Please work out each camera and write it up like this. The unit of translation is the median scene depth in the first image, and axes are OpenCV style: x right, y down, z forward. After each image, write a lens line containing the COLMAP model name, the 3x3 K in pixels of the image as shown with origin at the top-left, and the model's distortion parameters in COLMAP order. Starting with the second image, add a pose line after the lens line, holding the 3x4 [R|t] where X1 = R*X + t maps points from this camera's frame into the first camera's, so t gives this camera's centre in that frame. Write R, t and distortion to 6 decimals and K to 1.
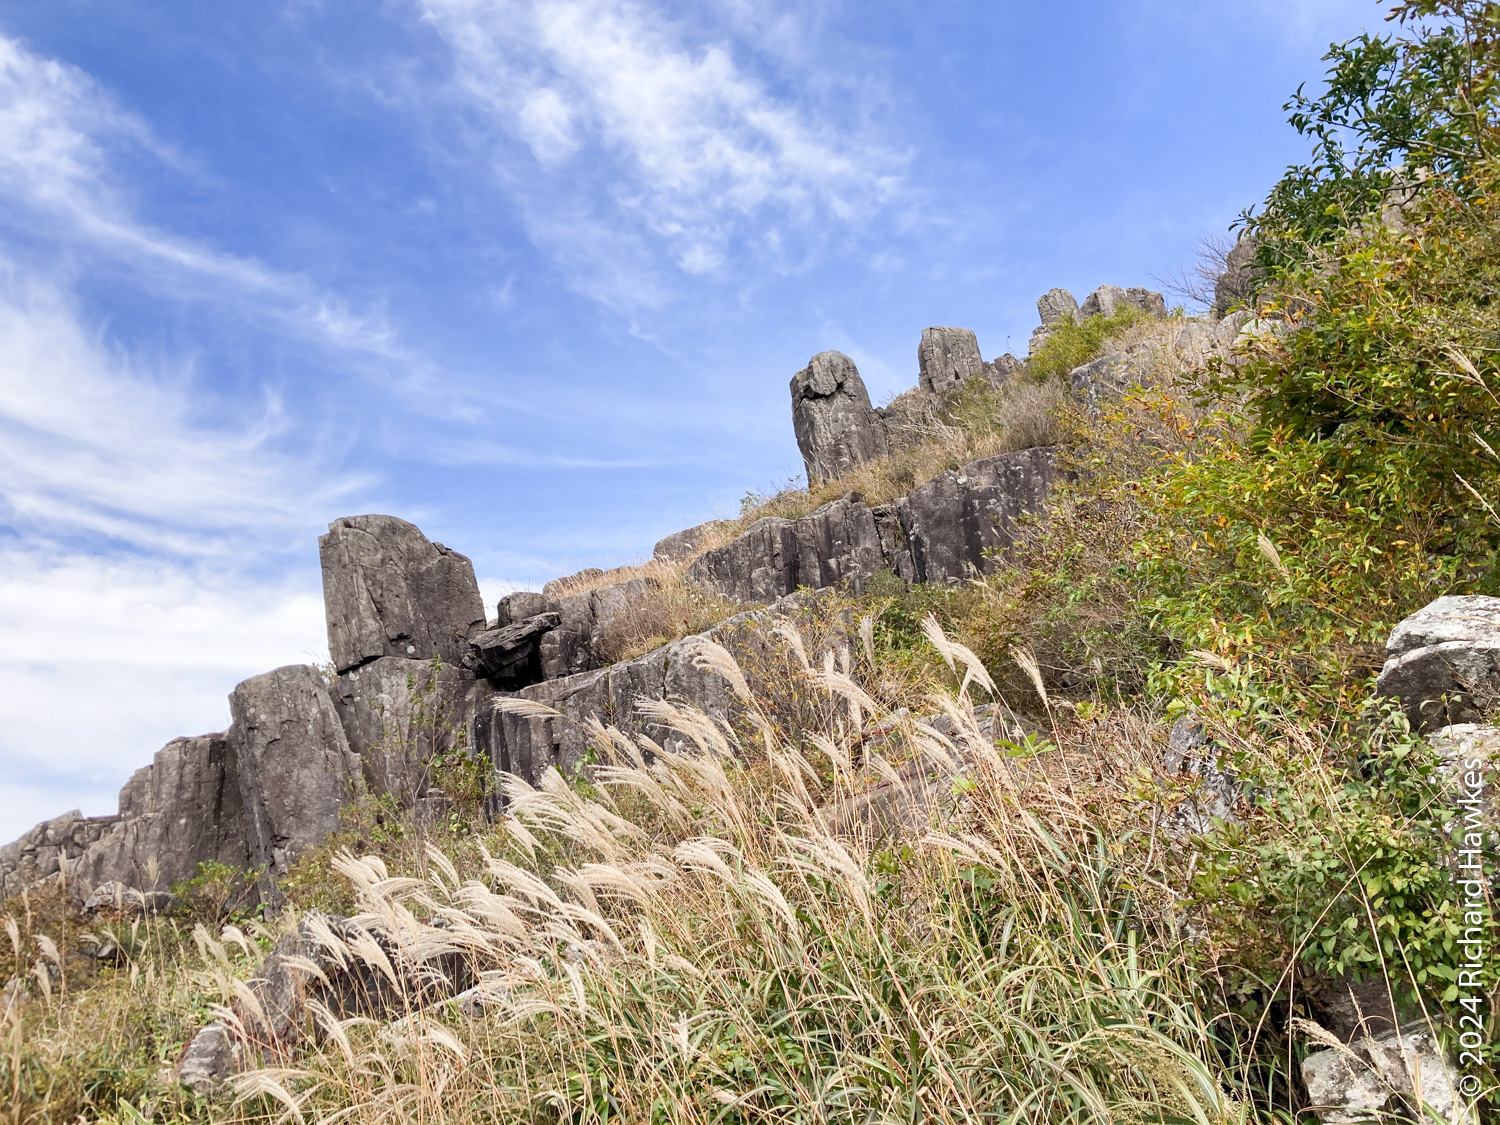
lens RADIAL K [[1226.8, 0, 750.8], [0, 1226.8, 566.0], [0, 0, 1]] dist [0.025648, -0.033184]
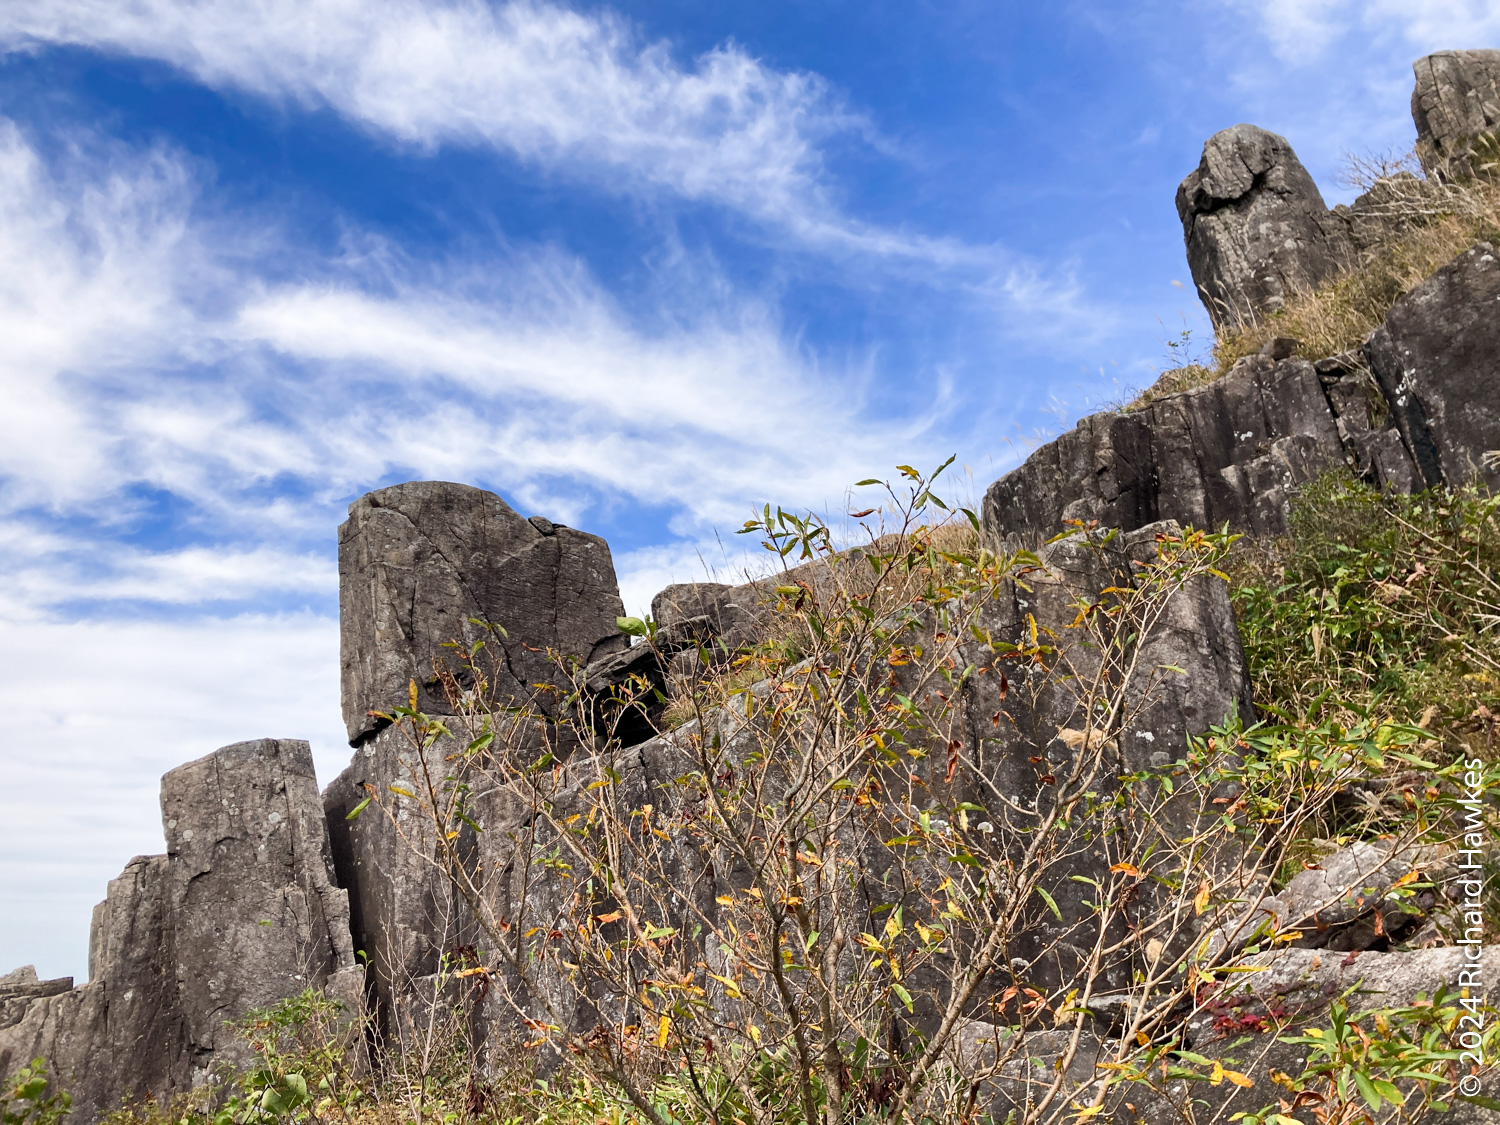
lens RADIAL K [[1226.8, 0, 742.4], [0, 1226.8, 557.1], [0, 0, 1]] dist [0.025648, -0.033184]
pose [[0.913264, -0.091775, -0.396895, 0.082891], [0.096516, 0.995299, -0.008060, 0.016078], [0.395769, -0.030946, 0.917828, 0.465535]]
